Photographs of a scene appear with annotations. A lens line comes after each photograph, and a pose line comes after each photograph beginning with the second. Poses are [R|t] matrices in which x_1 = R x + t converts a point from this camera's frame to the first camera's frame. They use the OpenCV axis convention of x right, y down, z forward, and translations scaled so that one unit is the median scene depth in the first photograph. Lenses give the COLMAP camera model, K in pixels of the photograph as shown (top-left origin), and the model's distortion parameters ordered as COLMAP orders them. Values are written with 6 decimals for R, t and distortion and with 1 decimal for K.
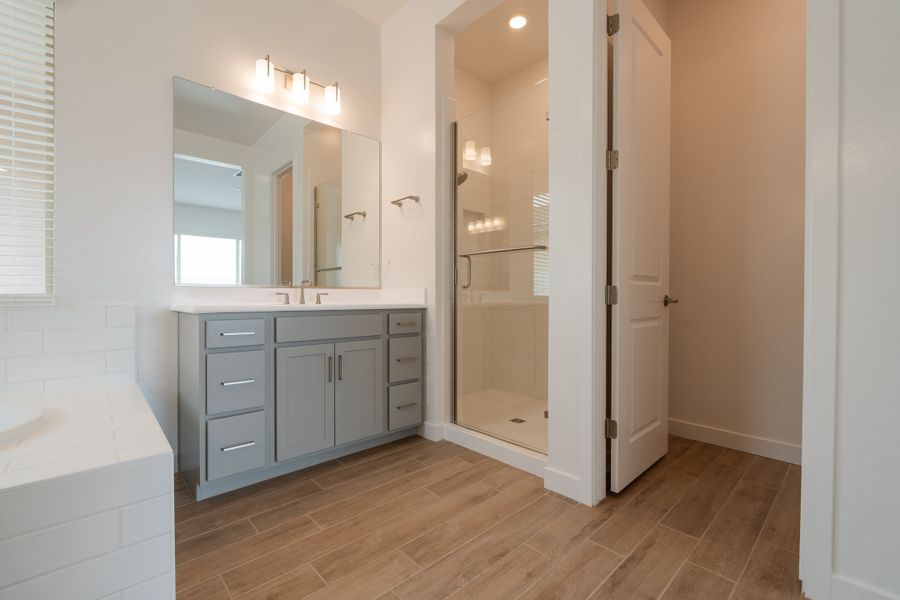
lens RADIAL K [[385.2, 0, 448.9], [0, 385.2, 301.4], [0, 0, 1]] dist [-0.005171, -0.000250]
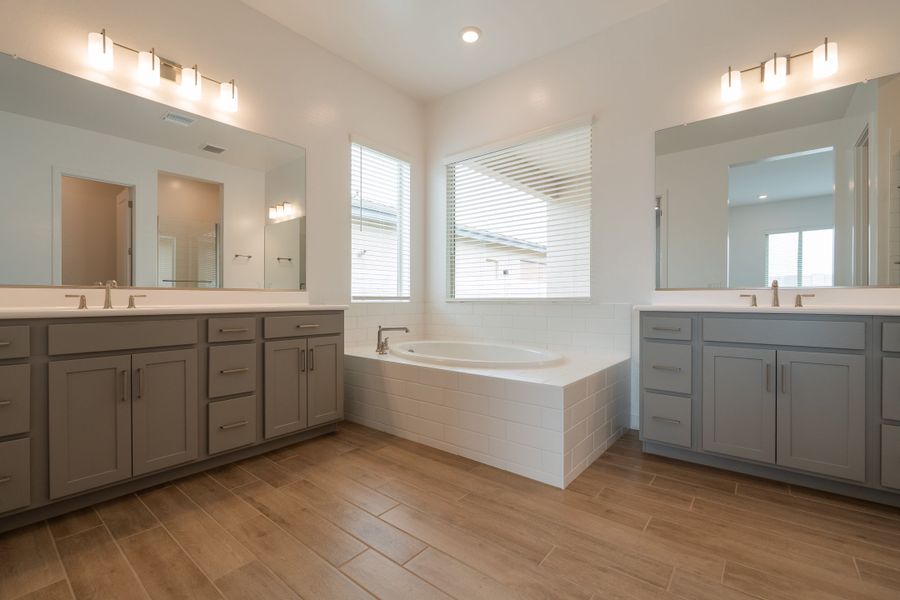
lens RADIAL K [[385.2, 0, 448.5], [0, 385.2, 302.0], [0, 0, 1]] dist [-0.005171, -0.000250]
pose [[0.150982, 0.009856, -0.988487, 0.578043], [-0.002184, 0.999951, 0.009636, -0.013891], [0.988534, 0.000704, 0.150996, 0.129532]]
